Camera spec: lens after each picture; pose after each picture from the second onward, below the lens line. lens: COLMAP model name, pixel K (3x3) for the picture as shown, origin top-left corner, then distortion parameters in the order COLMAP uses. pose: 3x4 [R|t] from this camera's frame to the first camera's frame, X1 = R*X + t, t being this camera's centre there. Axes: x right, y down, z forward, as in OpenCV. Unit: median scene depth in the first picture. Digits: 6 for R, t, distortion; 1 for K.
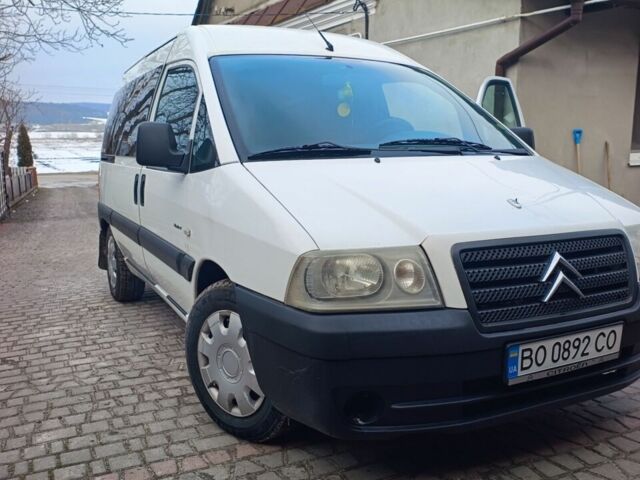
lens RADIAL K [[604.4, 0, 320.0], [0, 604.4, 240.0], [0, 0, 1]] dist [0.115020, -0.182967]
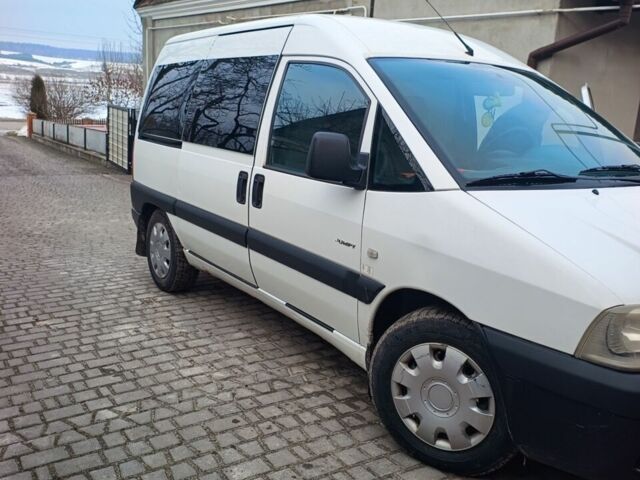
lens RADIAL K [[604.4, 0, 320.0], [0, 604.4, 240.0], [0, 0, 1]] dist [0.115020, -0.182967]
pose [[0.989287, 0.024973, 0.143832, -0.416221], [-0.034602, 0.997296, 0.064838, -0.088849], [-0.141824, -0.069121, 0.987476, 0.071685]]
